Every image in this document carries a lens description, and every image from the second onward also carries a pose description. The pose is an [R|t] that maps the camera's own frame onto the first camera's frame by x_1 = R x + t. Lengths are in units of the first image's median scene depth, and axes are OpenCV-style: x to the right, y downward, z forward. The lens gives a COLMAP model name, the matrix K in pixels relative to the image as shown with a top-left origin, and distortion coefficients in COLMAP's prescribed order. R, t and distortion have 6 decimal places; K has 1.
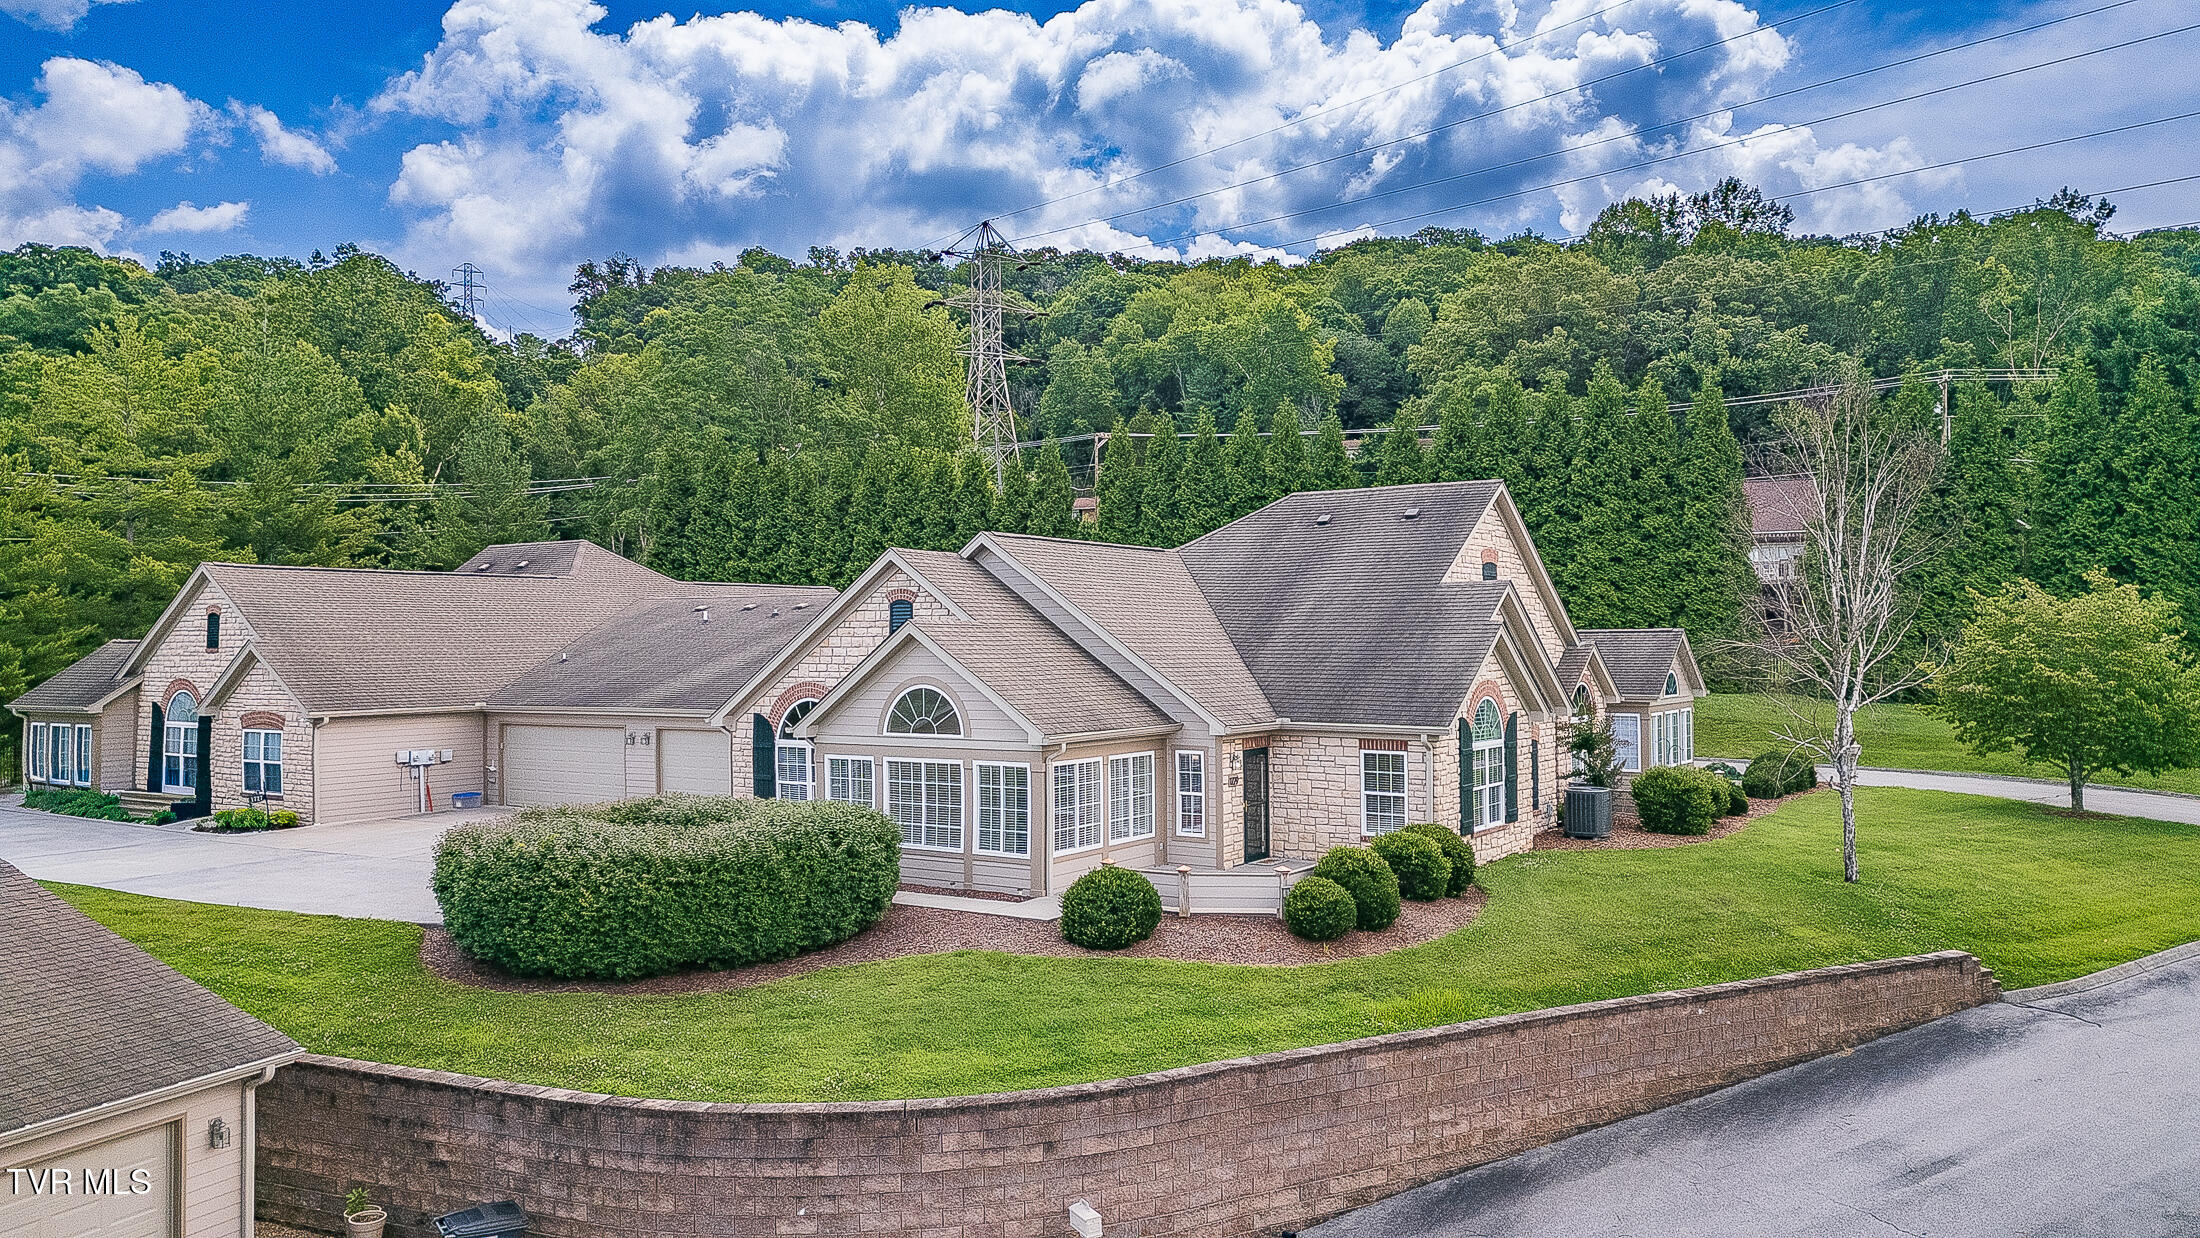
lens RADIAL K [[1552.6, 0, 1096.6], [0, 1552.6, 617.4], [0, 0, 1]] dist [0.075880, -0.044313]
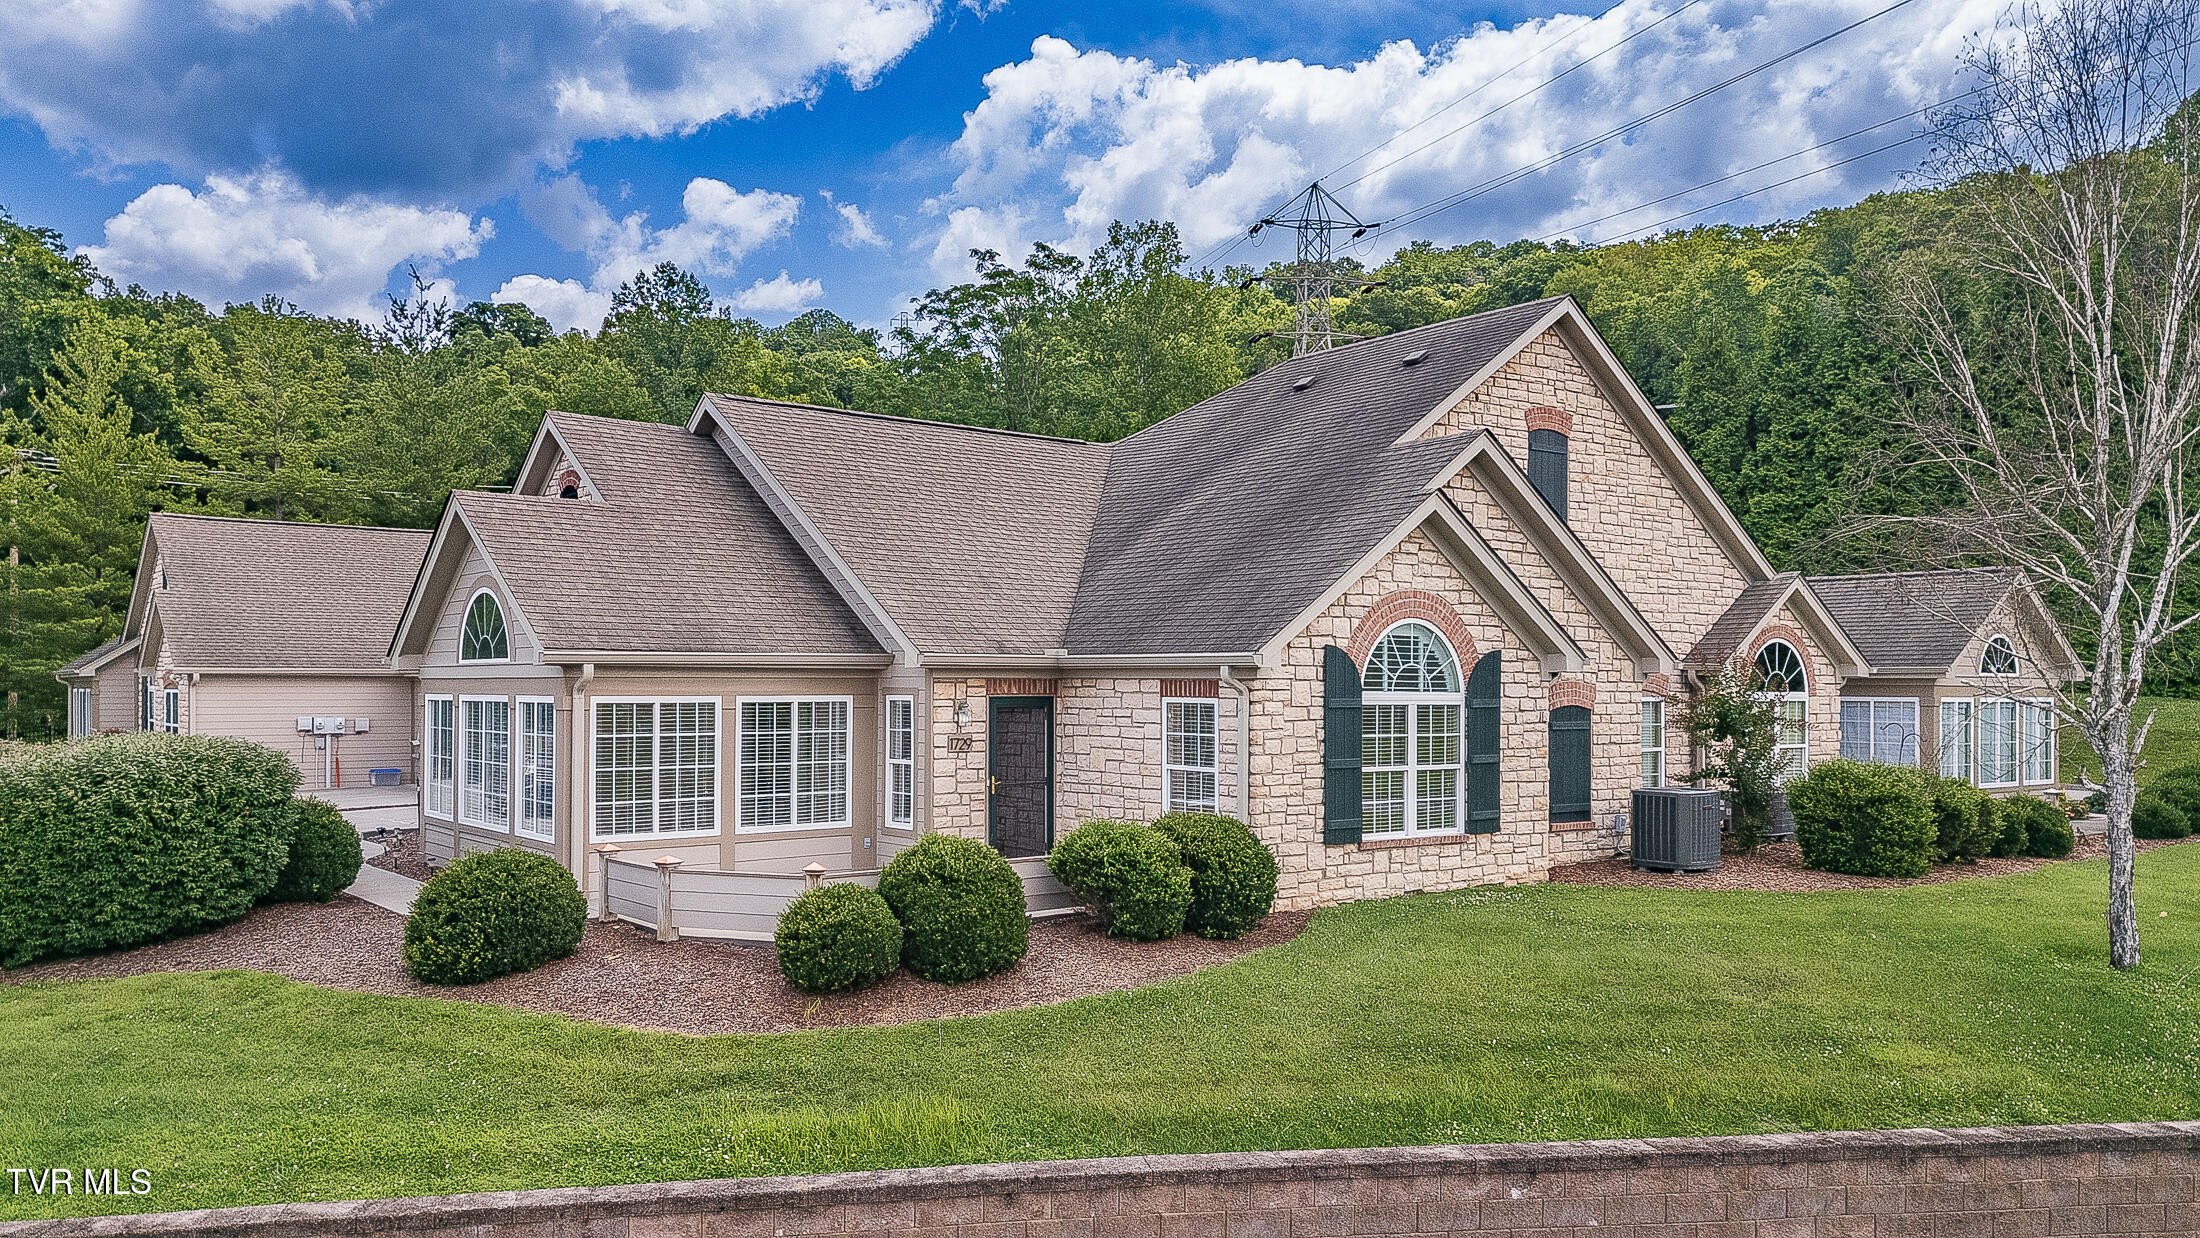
lens RADIAL K [[1587.1, 0, 1024.7], [0, 1587.1, 678.6], [0, 0, 1]] dist [0.083389, -0.050567]
pose [[0.944843, 0.008198, -0.327420, 0.299775], [-0.004330, 0.999912, 0.012541, 0.064710], [0.327494, -0.010432, 0.944796, 0.362670]]
